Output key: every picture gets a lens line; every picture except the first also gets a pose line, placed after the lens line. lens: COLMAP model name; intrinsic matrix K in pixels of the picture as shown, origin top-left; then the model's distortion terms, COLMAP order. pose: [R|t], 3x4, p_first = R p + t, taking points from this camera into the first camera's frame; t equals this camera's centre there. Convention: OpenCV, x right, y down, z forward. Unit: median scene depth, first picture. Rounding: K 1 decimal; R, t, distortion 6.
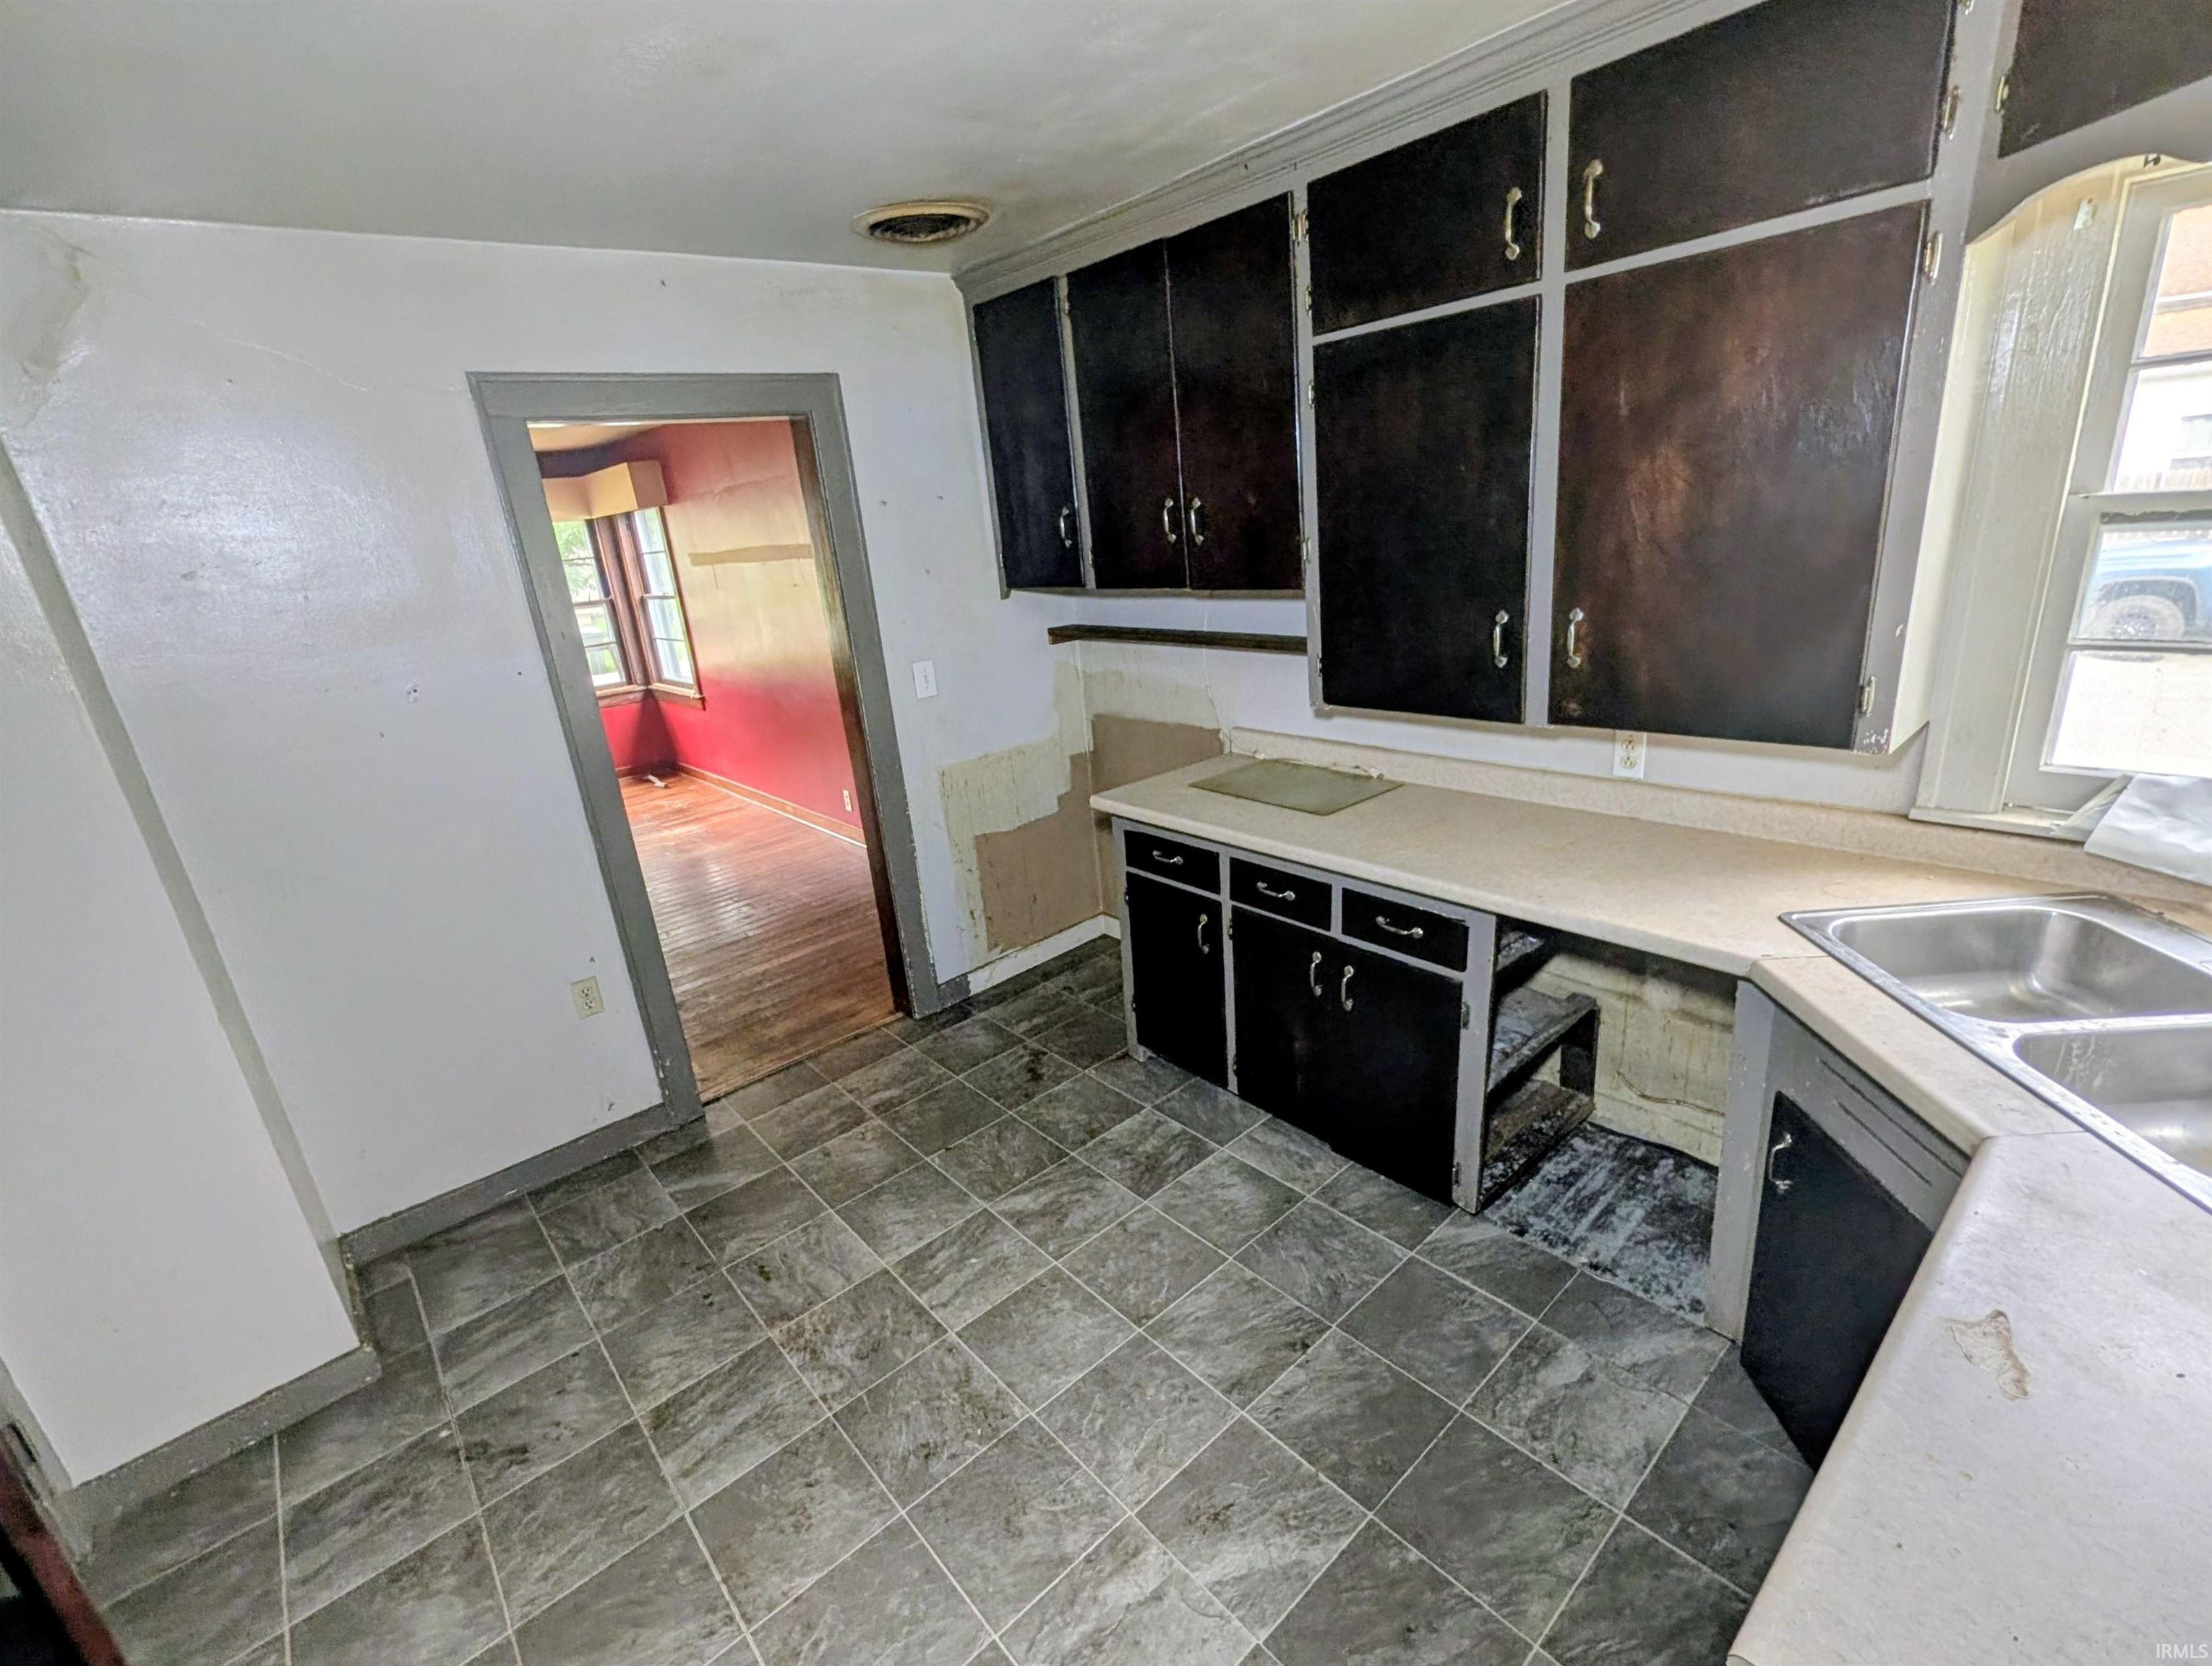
lens RADIAL K [[996.6, 0, 1086.7], [0, 996.6, 836.1], [0, 0, 1]] dist [0.004844, 0.000890]
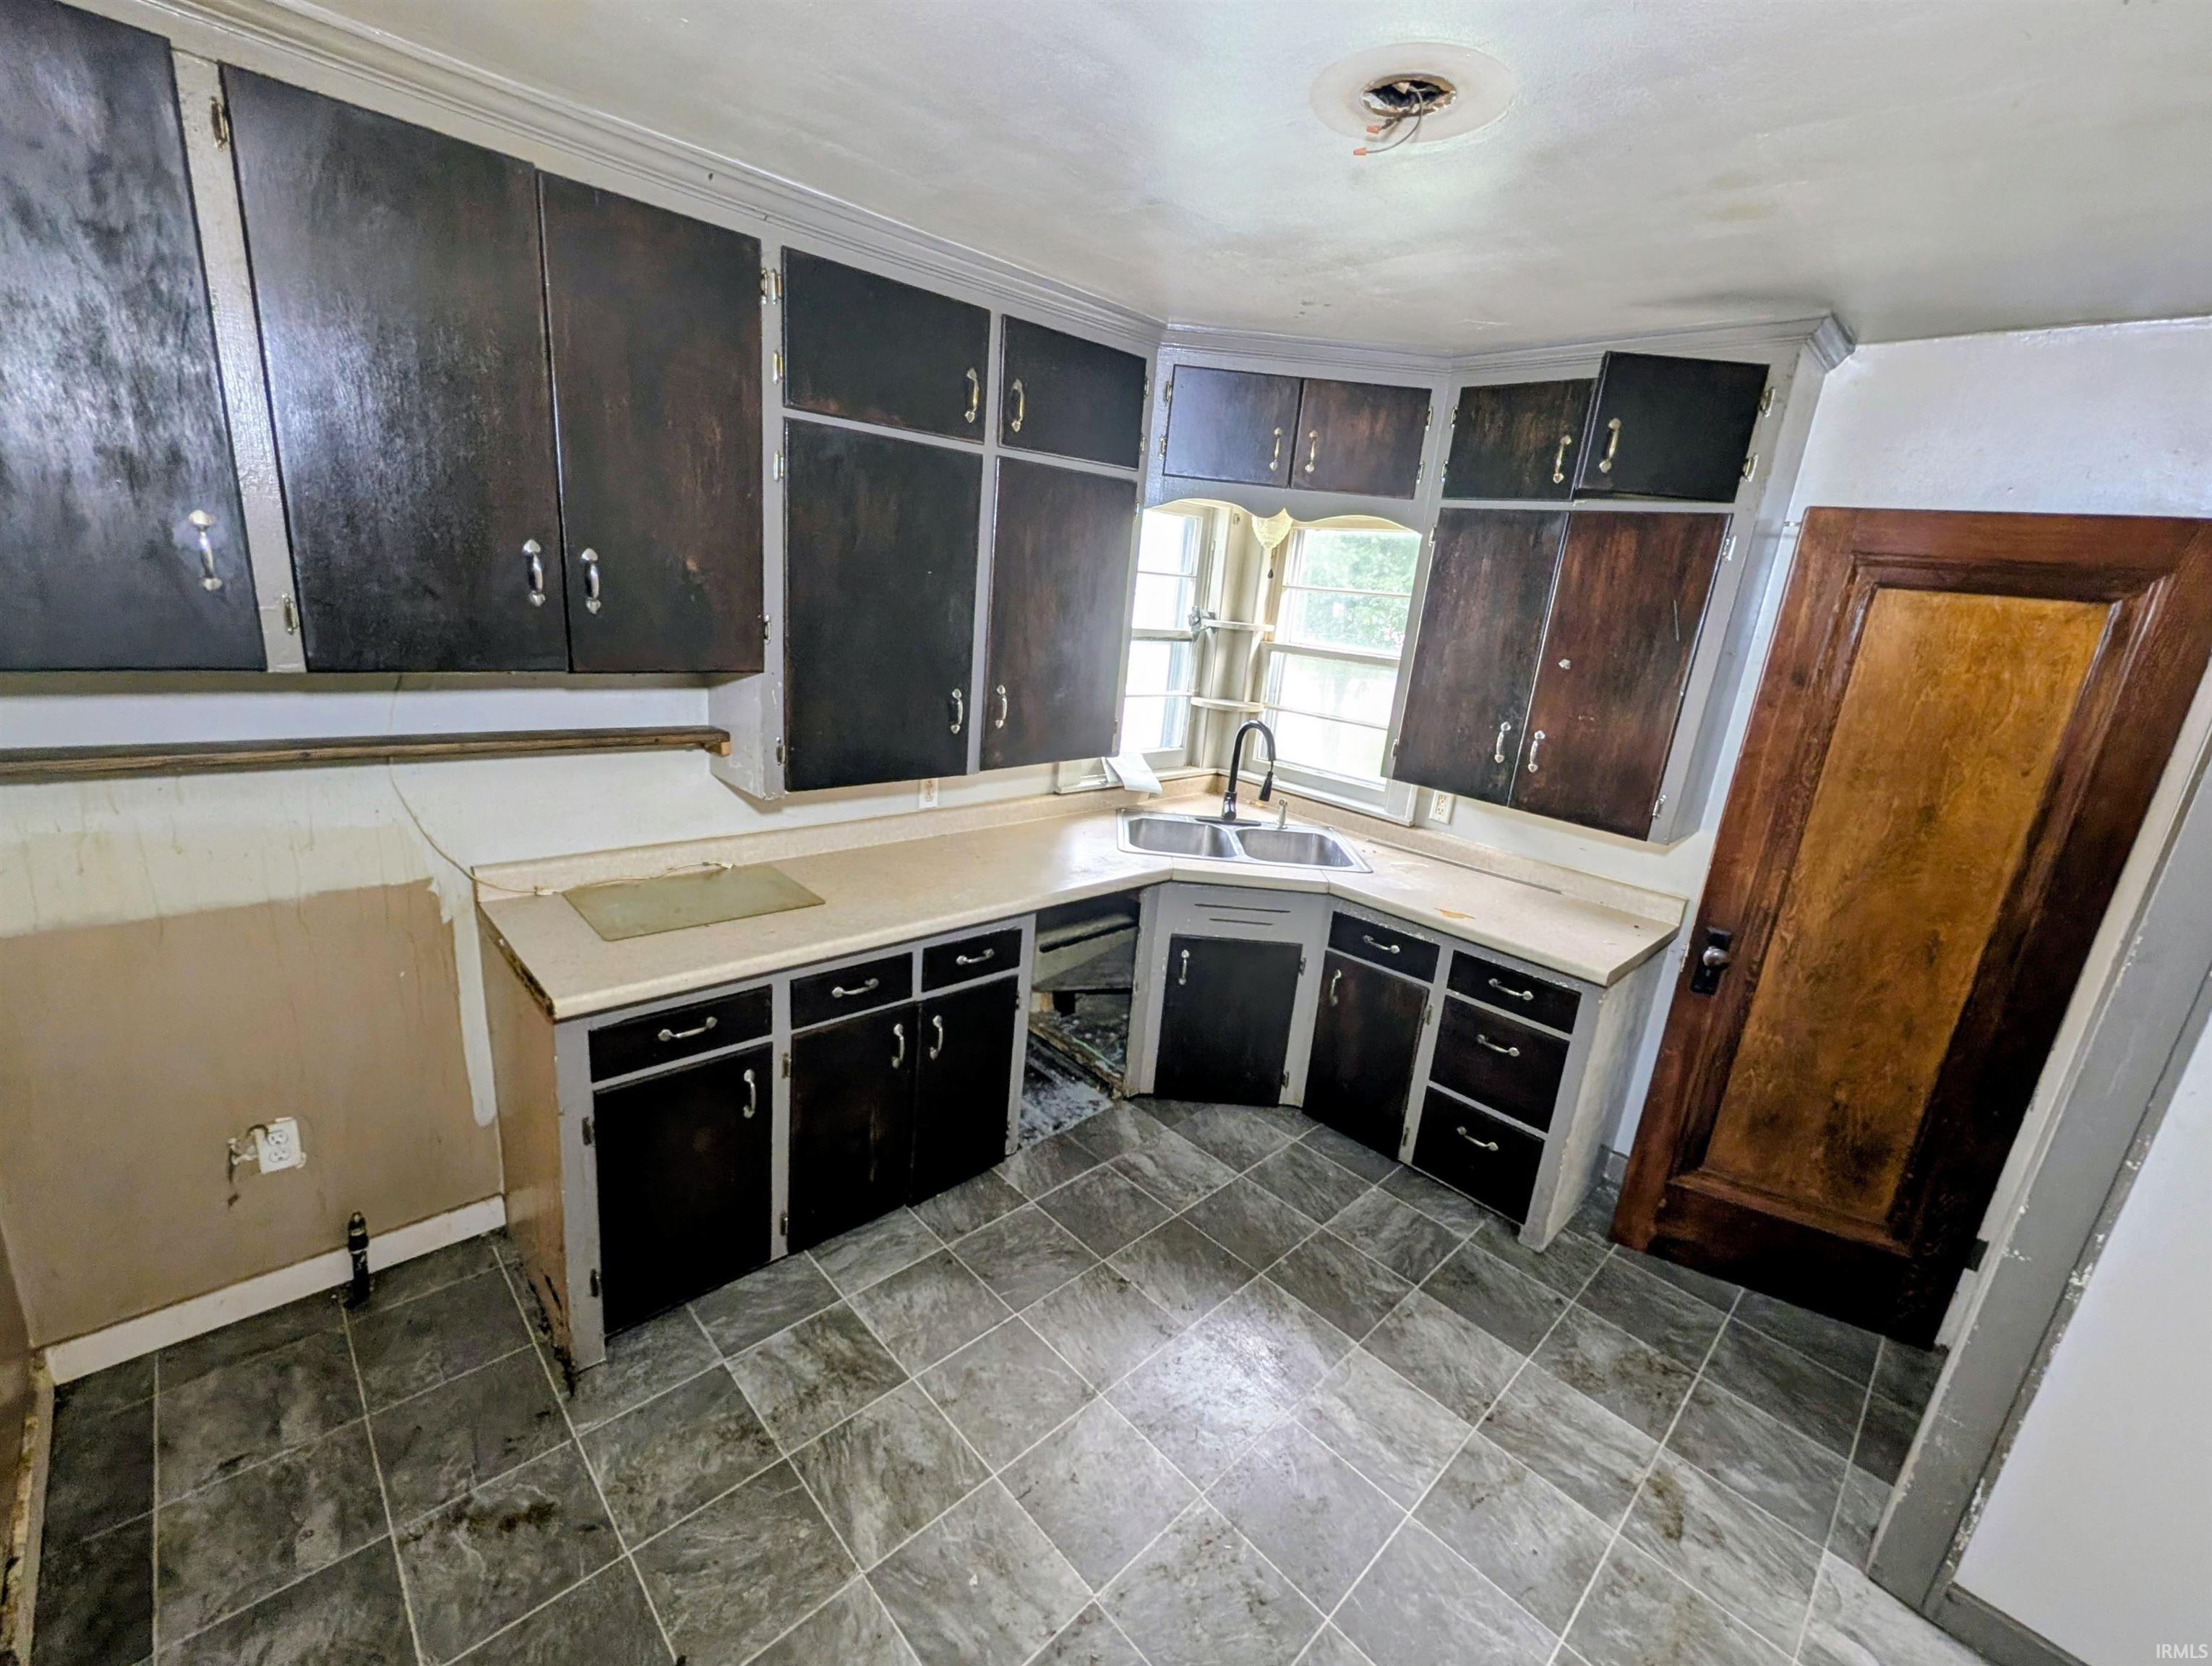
lens RADIAL K [[924.1, 0, 1101.4], [0, 924.1, 838.0], [0, 0, 1]] dist [0.000334, 0.000035]
pose [[-0.064511, -0.187785, 0.980089, -0.691635], [0.239077, 0.950625, 0.197876, -0.208585], [-0.968855, 0.247082, -0.016431, 0.793943]]
